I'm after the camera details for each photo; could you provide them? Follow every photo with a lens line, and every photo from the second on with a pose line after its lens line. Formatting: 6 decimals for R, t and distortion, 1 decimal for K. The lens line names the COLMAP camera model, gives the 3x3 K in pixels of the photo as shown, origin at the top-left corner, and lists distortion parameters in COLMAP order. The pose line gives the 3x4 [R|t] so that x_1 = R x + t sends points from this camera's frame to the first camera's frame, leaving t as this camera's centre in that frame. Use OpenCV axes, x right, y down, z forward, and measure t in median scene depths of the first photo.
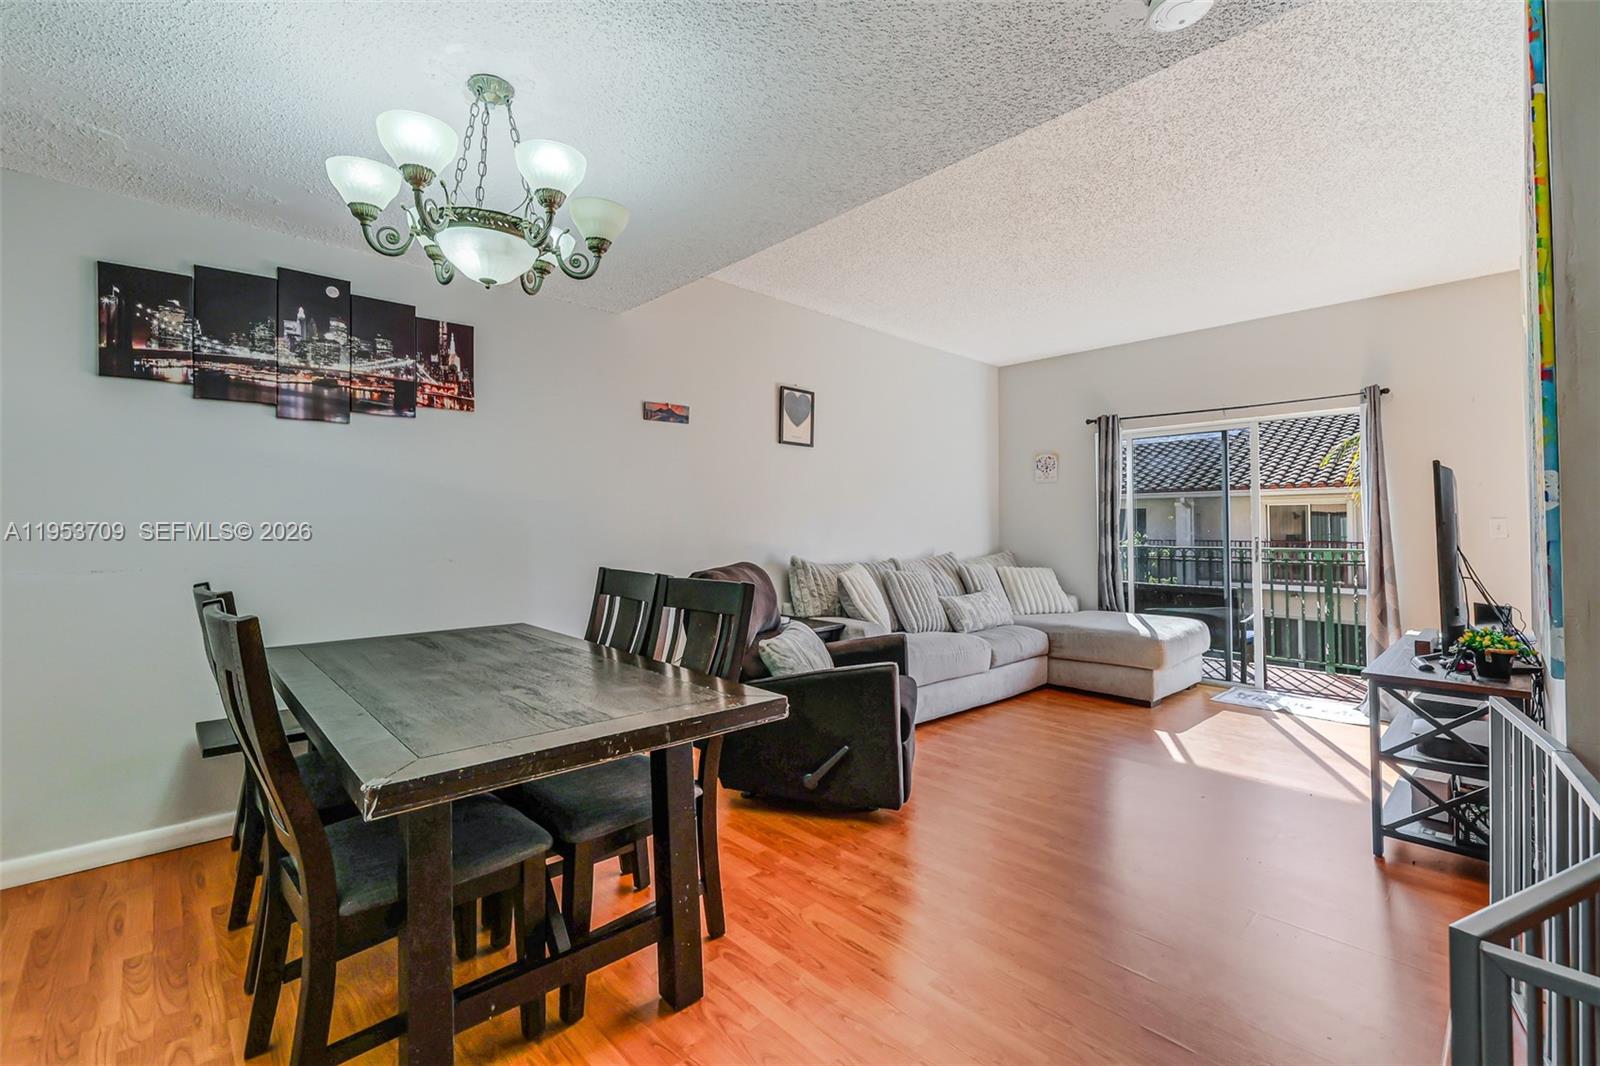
lens RADIAL K [[675.9, 0, 780.3], [0, 675.9, 518.4], [0, 0, 1]] dist [-0.000471, 0.000097]
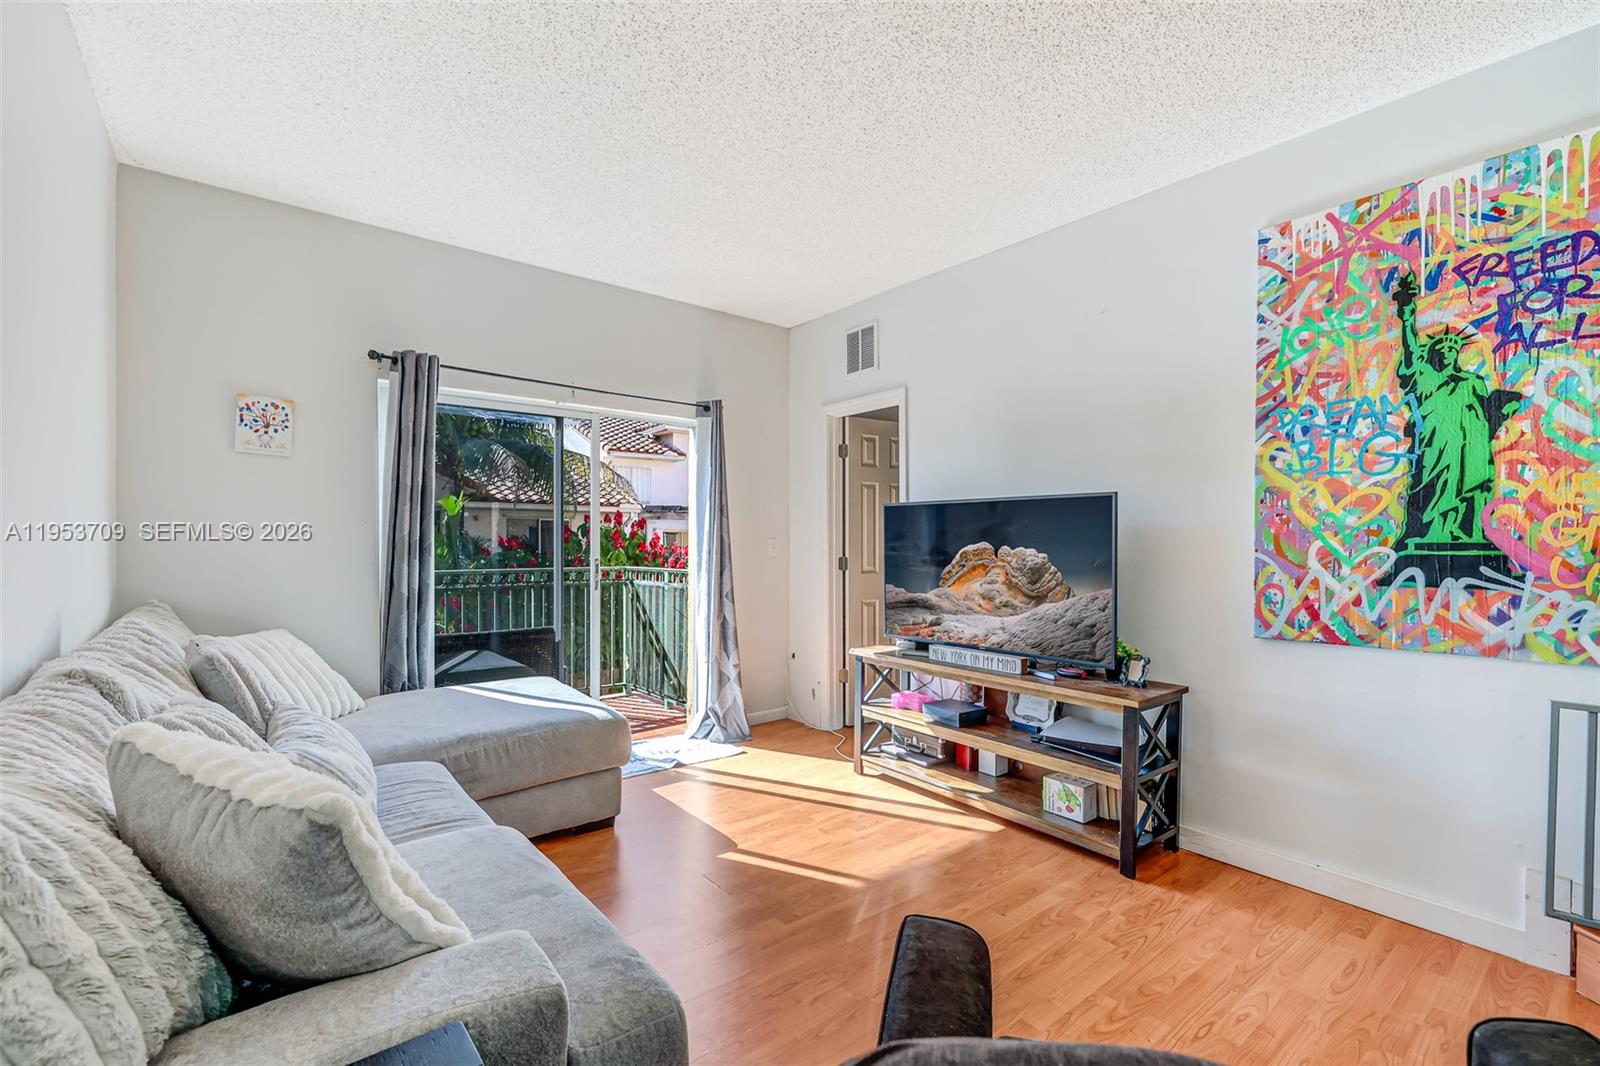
lens RADIAL K [[692.3, 0, 800.8], [0, 692.3, 539.6], [0, 0, 1]] dist [-0.000843, -0.000007]
pose [[0.081077, 0.000253, 0.996708, -0.097955], [-0.017316, 0.999849, 0.001155, 0.000648], [-0.996557, -0.017353, 0.081069, 0.751462]]
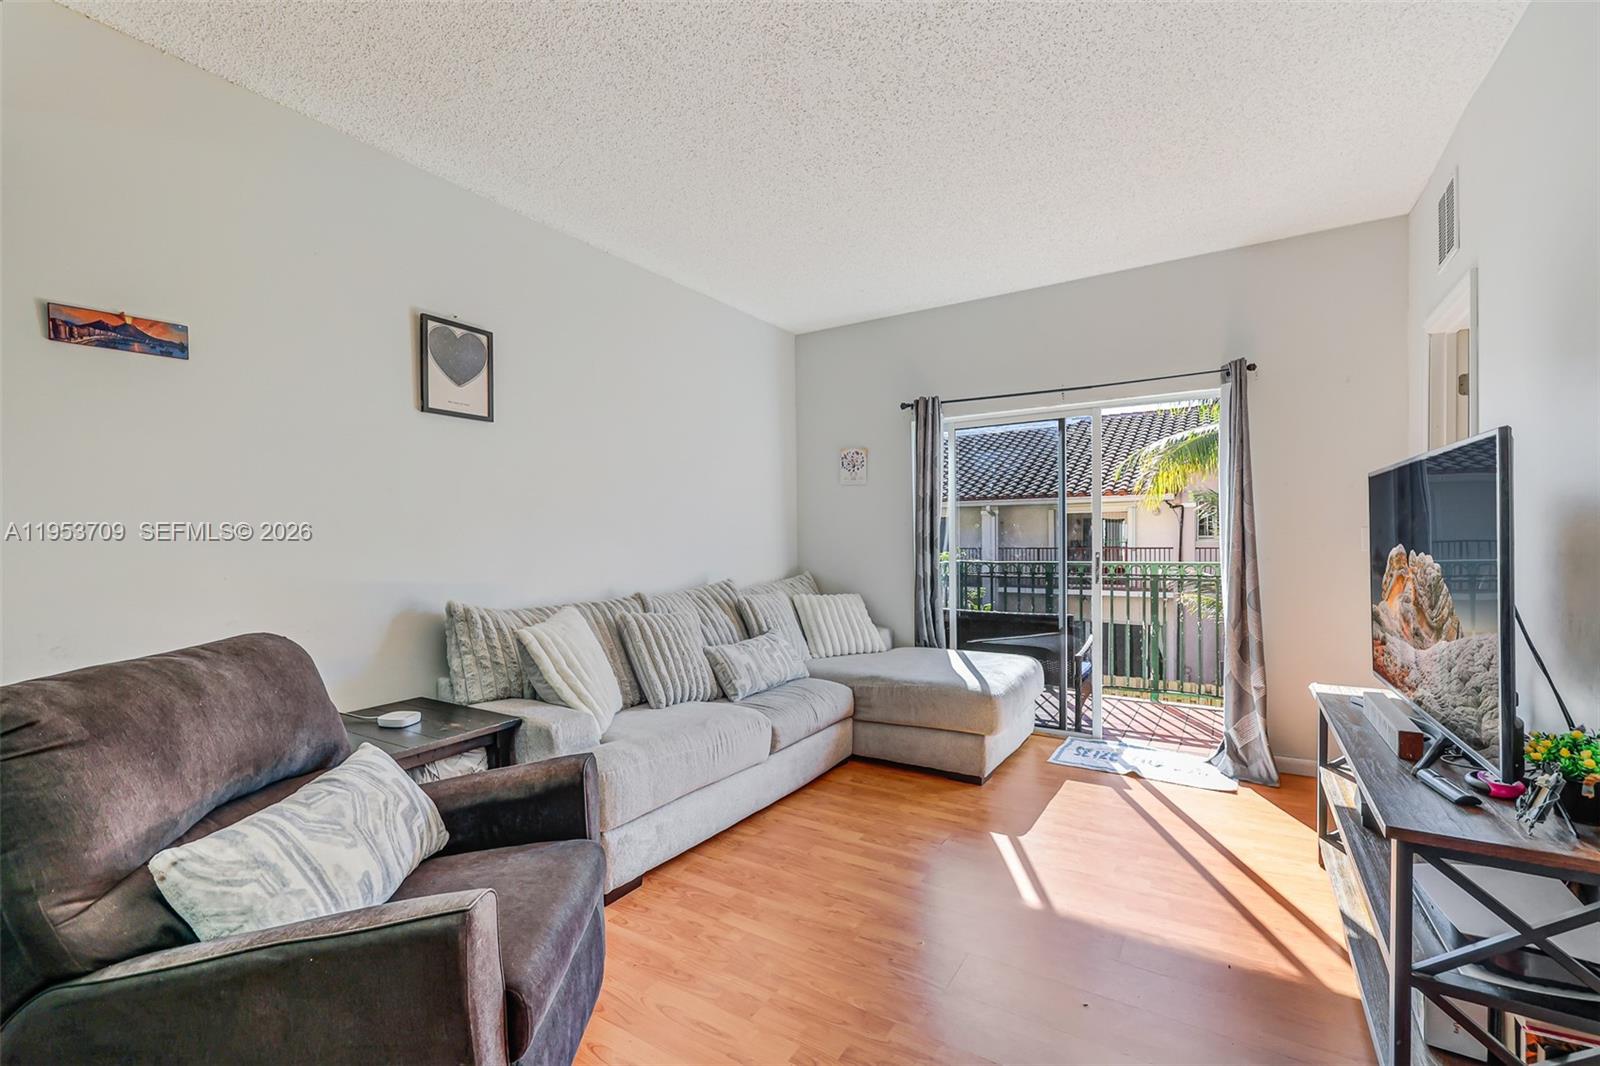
lens RADIAL K [[687.2, 0, 768.4], [0, 687.2, 566.8], [0, 0, 1]] dist [-0.000220, 0.000127]
pose [[0.972182, -0.023293, 0.233066, 0.144291], [0.010326, 0.998338, 0.056701, -0.006112], [-0.233999, -0.052717, 0.970806, 0.321561]]
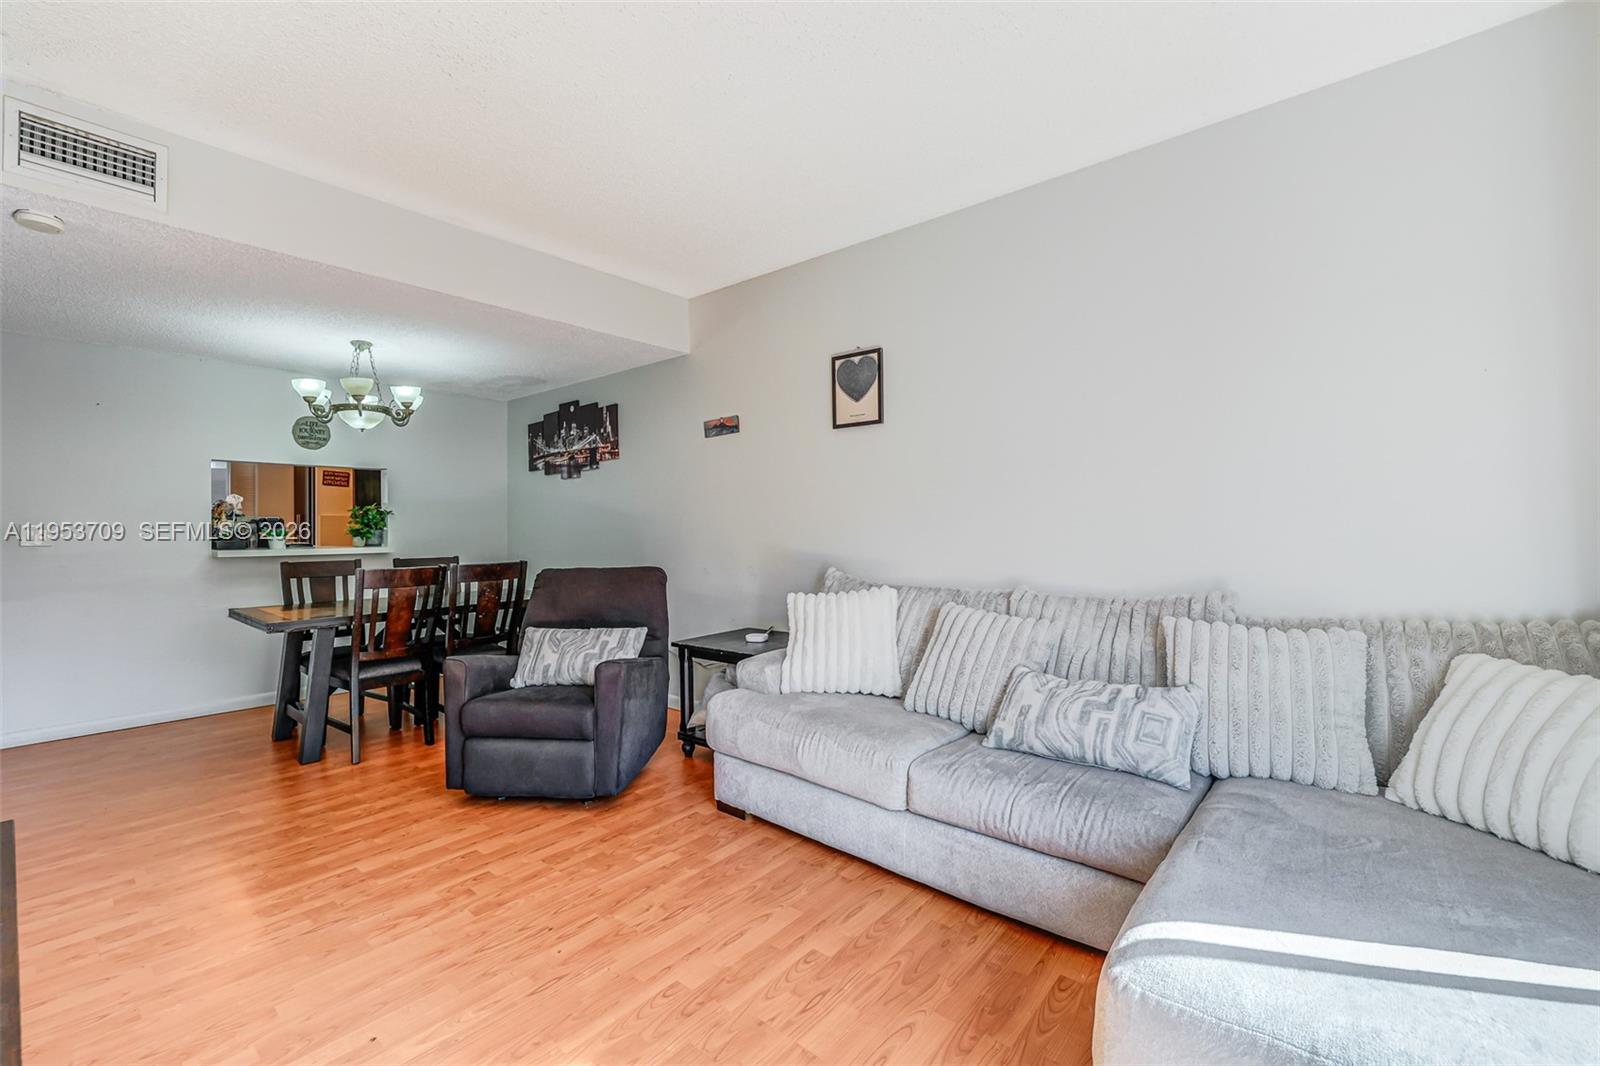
lens RADIAL K [[686.6, 0, 800.1], [0, 686.6, 534.6], [0, 0, 1]] dist [0.000195, 0.000539]
pose [[0.120954, 0.004480, -0.992648, 0.777150], [0.018060, 0.999814, 0.006713, 0.008636], [0.992494, -0.018739, 0.120851, 0.821685]]
